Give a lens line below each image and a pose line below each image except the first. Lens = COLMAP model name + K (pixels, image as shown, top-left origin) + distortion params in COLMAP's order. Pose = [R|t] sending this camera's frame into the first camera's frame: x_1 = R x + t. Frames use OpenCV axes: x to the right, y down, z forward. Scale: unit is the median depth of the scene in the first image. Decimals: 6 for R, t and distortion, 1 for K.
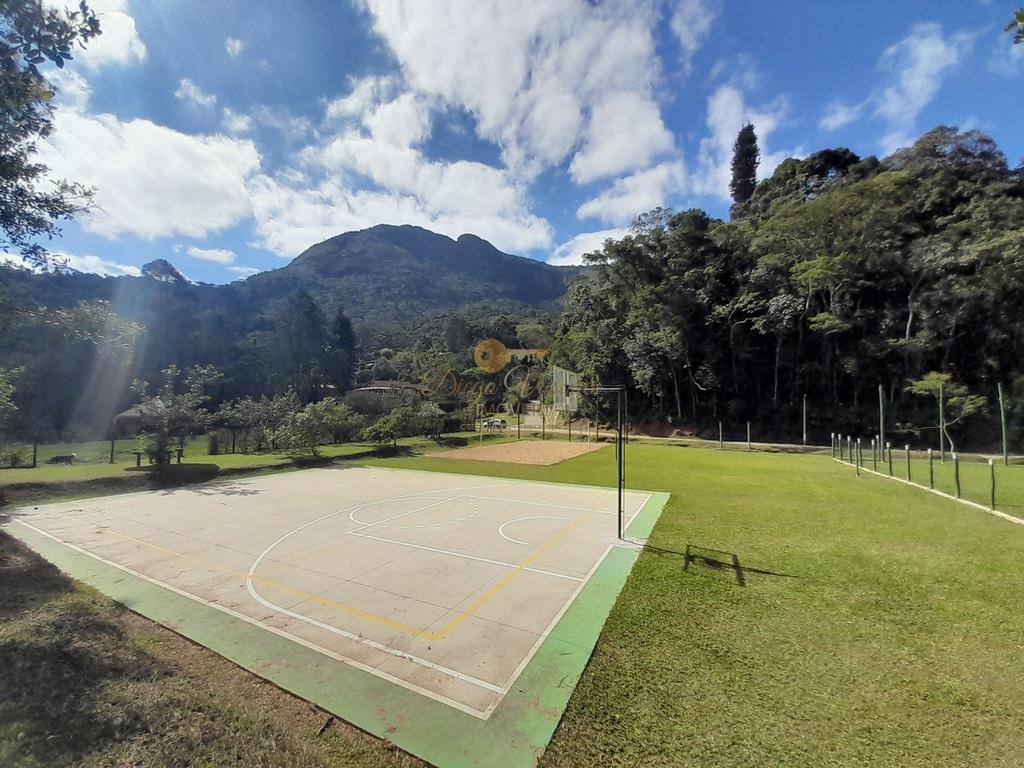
lens RADIAL K [[395.4, 0, 517.1], [0, 395.4, 383.3], [0, 0, 1]] dist [-0.006133, -0.007067]
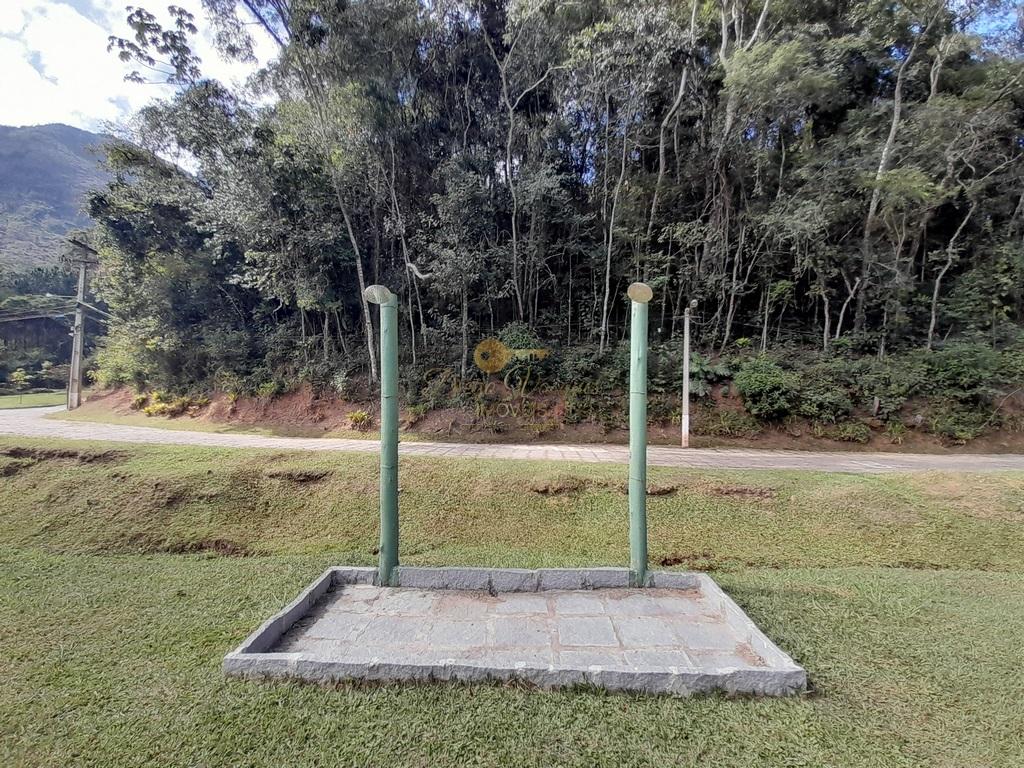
lens RADIAL K [[395.4, 0, 511.0], [0, 395.4, 393.0], [0, 0, 1]] dist [-0.006133, -0.007067]
pose [[0.864677, 0.005566, 0.502298, 0.352312], [-0.035739, 0.998086, 0.050463, 0.080691], [-0.501056, -0.061586, 0.863221, 0.655322]]
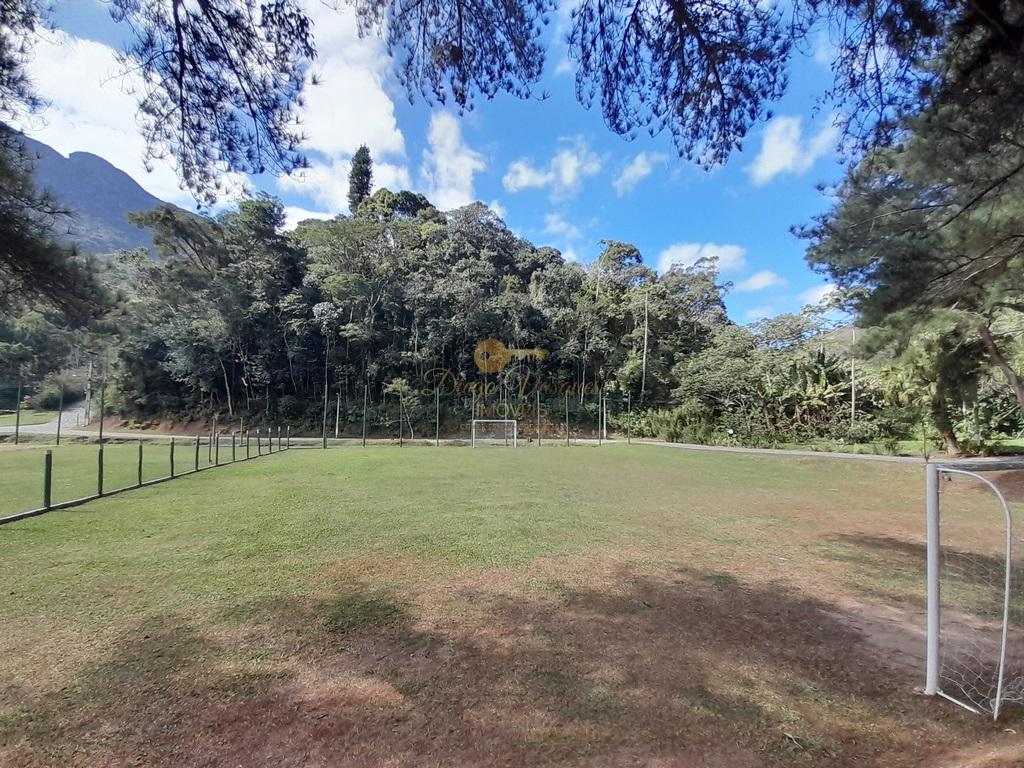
lens RADIAL K [[395.4, 0, 515.5], [0, 395.4, 385.5], [0, 0, 1]] dist [-0.006133, -0.007067]
pose [[0.751841, 0.047569, 0.657626, 0.311552], [-0.050071, 0.998633, -0.014991, -0.002506], [-0.657441, -0.021658, 0.753195, -0.156956]]
